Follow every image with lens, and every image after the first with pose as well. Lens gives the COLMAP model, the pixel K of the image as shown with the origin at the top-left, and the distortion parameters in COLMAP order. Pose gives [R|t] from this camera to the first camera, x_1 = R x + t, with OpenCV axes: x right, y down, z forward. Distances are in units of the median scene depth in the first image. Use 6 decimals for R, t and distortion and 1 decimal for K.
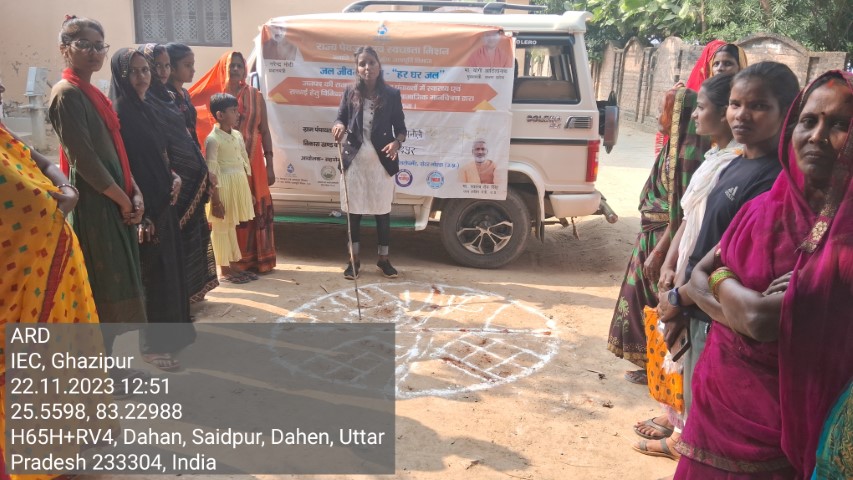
lens RADIAL K [[635.5, 0, 426.5], [0, 635.5, 240.0], [0, 0, 1]] dist [-0.002869, -0.006689]
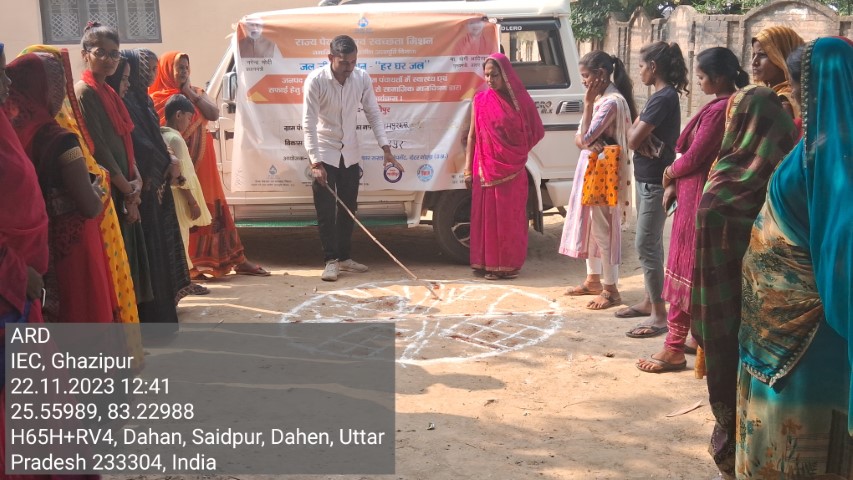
lens RADIAL K [[868.5, 0, 426.5], [0, 868.5, 240.0], [0, 0, 1]] dist [-0.006407, 0.018815]
pose [[0.997417, -0.056926, 0.043810, -0.049337], [0.059158, 0.996921, -0.051469, 0.073586], [-0.040746, 0.053928, 0.997713, -0.304238]]
